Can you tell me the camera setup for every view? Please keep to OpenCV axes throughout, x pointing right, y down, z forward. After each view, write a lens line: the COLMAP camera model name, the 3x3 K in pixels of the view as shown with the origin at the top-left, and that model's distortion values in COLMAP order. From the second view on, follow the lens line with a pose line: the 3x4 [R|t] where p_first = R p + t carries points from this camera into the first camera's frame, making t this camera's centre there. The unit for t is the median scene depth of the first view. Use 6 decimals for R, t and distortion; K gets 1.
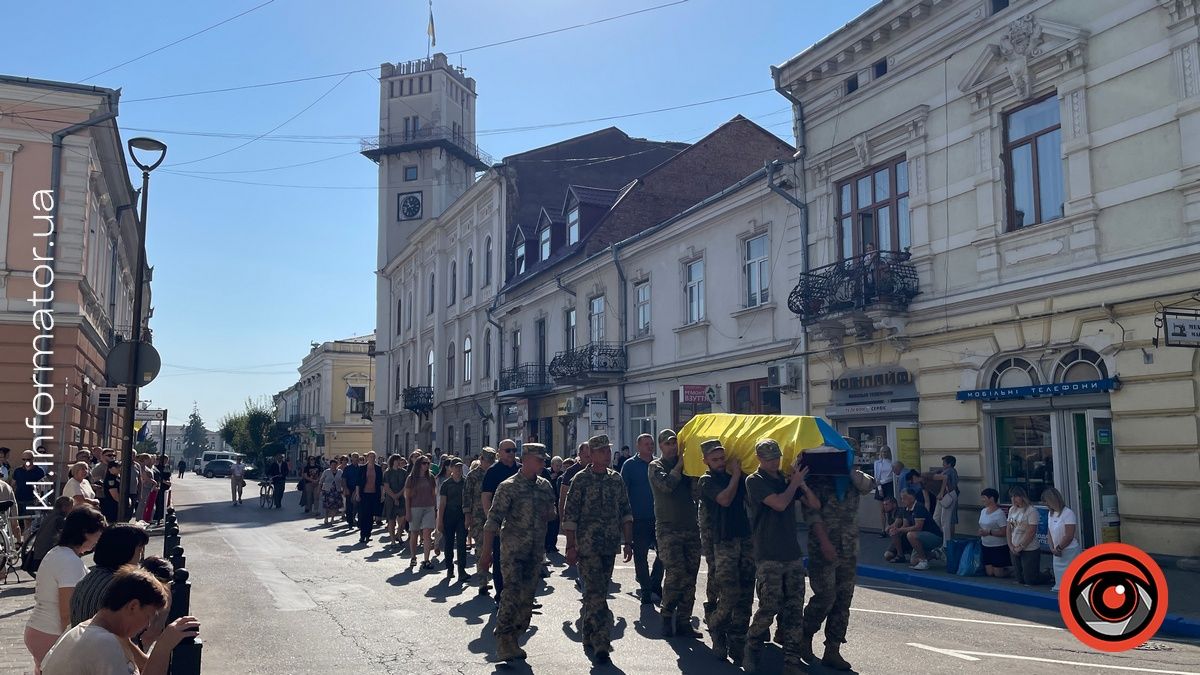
lens RADIAL K [[932.4, 0, 600.0], [0, 932.4, 337.5], [0, 0, 1]] dist [0.119029, -0.187614]
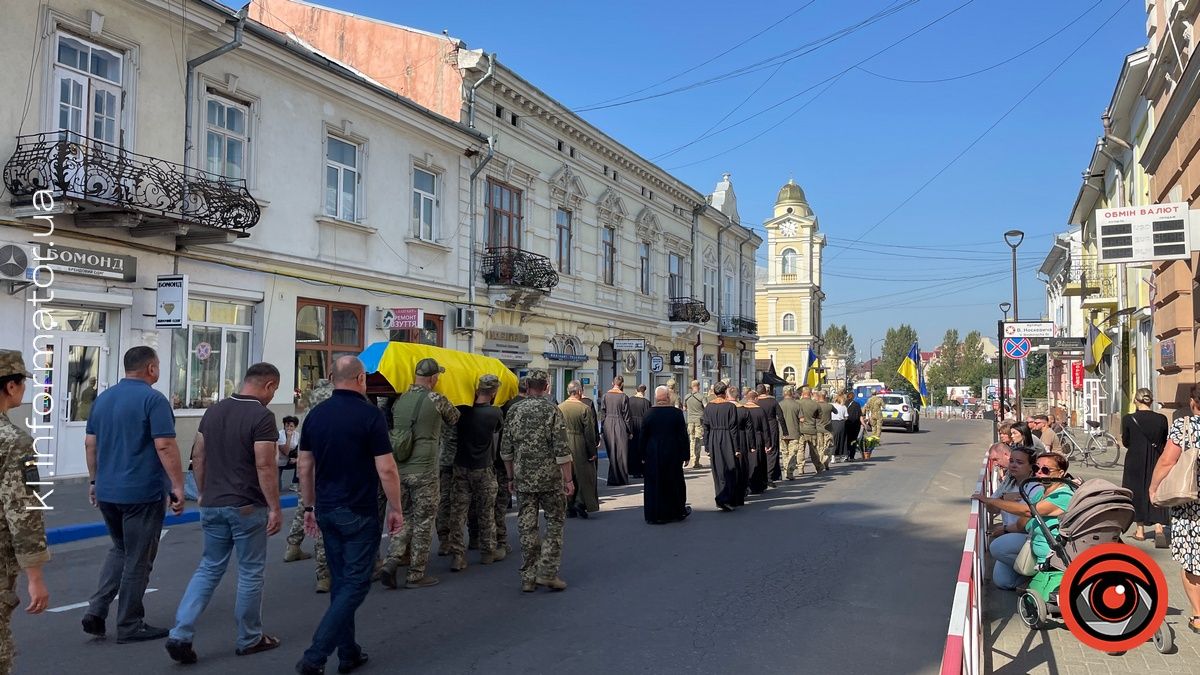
lens RADIAL K [[932.4, 0, 600.0], [0, 932.4, 337.5], [0, 0, 1]] dist [0.119029, -0.187614]
pose [[-0.679096, 0.035420, 0.733195, -0.824874], [-0.099796, 0.985106, -0.140022, 0.226966], [-0.727234, -0.168258, -0.665447, 1.801823]]
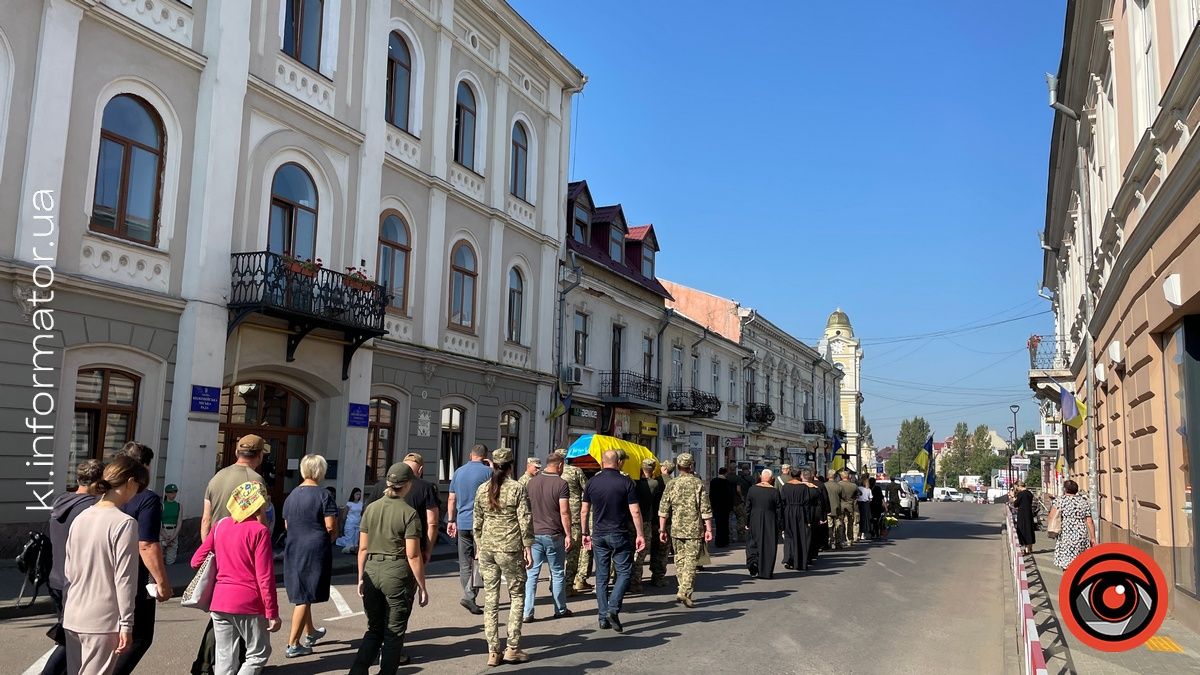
lens RADIAL K [[932.4, 0, 600.0], [0, 932.4, 337.5], [0, 0, 1]] dist [0.119029, -0.187614]
pose [[-0.677380, 0.083590, 0.730869, -1.419870], [-0.120042, 0.967646, -0.221927, 0.391578], [-0.725773, -0.238063, -0.645429, 3.123825]]
